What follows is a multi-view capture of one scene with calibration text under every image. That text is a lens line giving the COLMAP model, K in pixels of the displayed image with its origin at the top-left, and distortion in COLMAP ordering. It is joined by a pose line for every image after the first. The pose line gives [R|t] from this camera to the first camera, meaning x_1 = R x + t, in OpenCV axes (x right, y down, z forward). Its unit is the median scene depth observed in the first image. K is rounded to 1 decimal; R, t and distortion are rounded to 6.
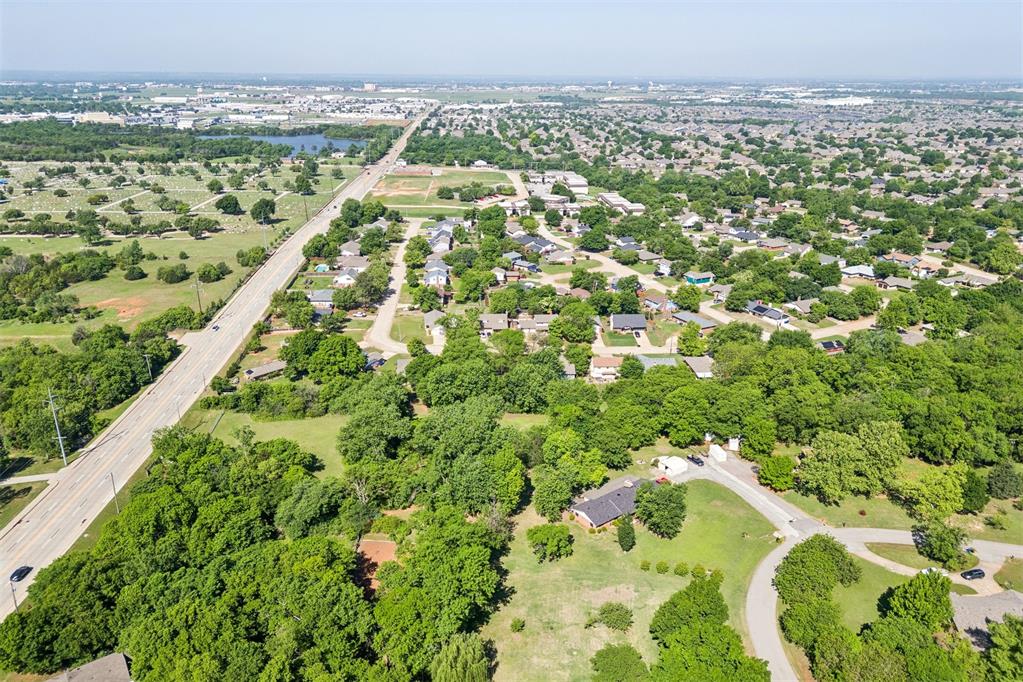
lens RADIAL K [[730.4, 0, 505.3], [0, 730.4, 337.7], [0, 0, 1]] dist [0.062422, -0.061088]
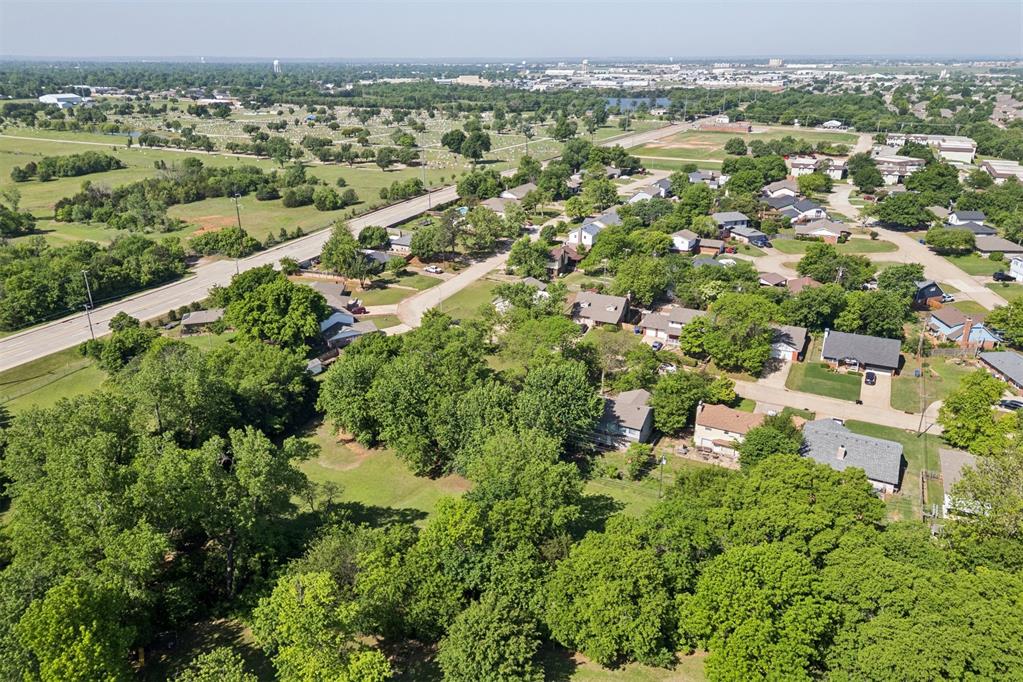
lens RADIAL K [[730.4, 0, 505.2], [0, 730.4, 348.6], [0, 0, 1]] dist [0.062422, -0.061088]
pose [[0.863120, 0.178866, -0.472261, 0.158019], [-0.166253, 0.983686, 0.068715, -0.013785], [0.476847, 0.019205, 0.878776, 0.357436]]
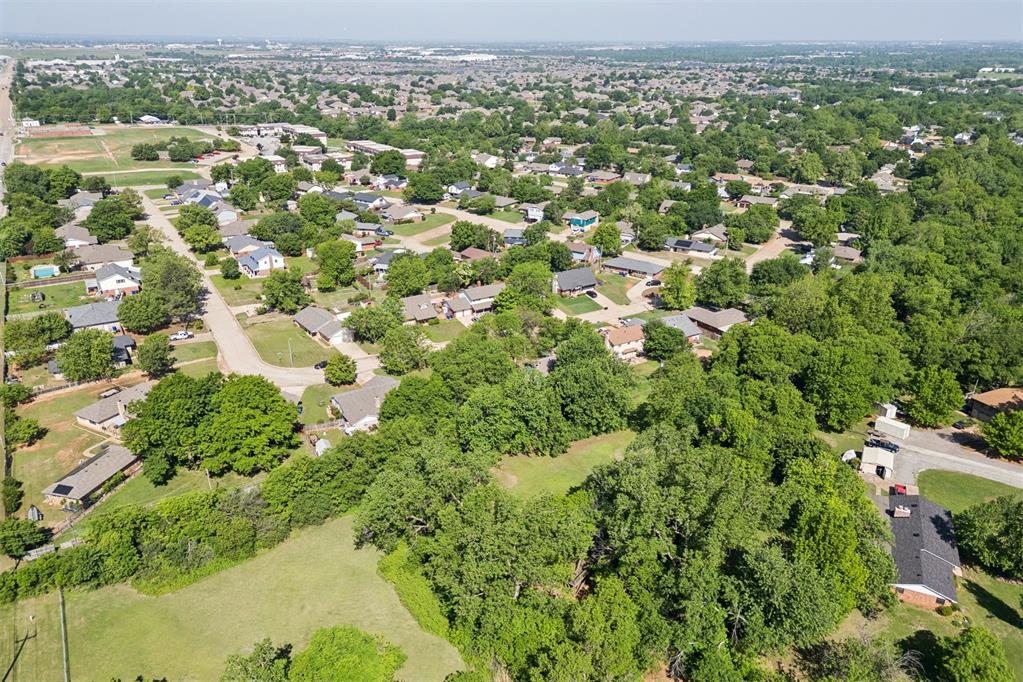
lens RADIAL K [[730.4, 0, 509.0], [0, 730.4, 334.5], [0, 0, 1]] dist [0.062422, -0.061088]
pose [[0.874655, -0.181243, 0.449587, -0.193378], [0.164286, 0.983416, 0.076835, -0.028422], [-0.456057, 0.006656, 0.889926, 0.287342]]
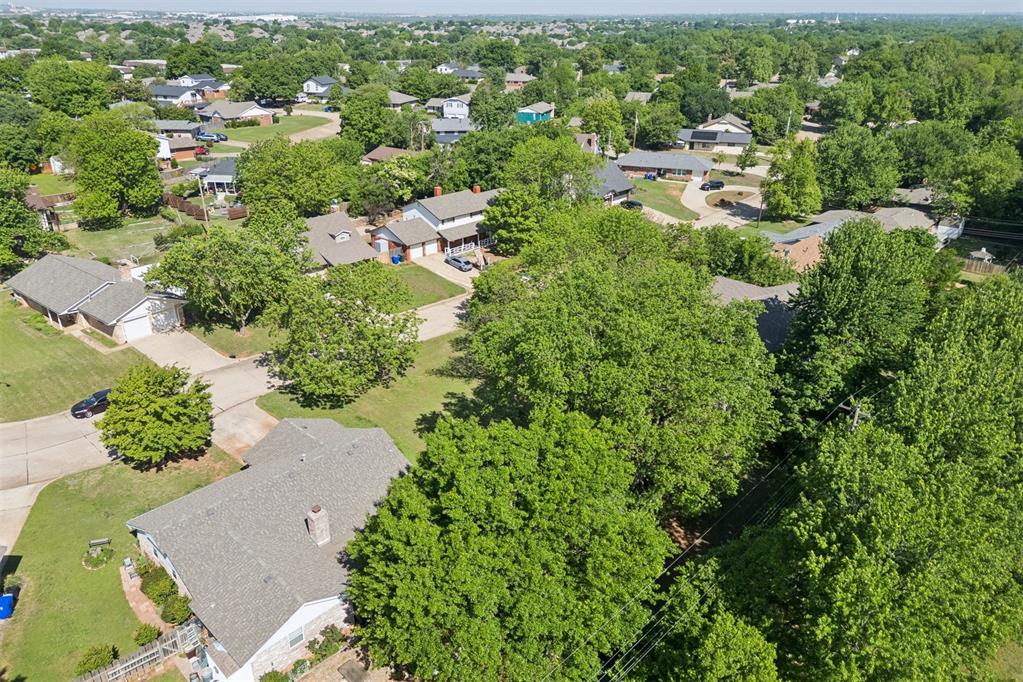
lens RADIAL K [[730.4, 0, 505.4], [0, 730.4, 339.1], [0, 0, 1]] dist [0.062422, -0.061088]
pose [[0.729368, -0.278522, 0.624858, -0.123037], [0.235498, 0.959769, 0.152918, -0.010082], [-0.642311, 0.035620, 0.765616, 0.576355]]
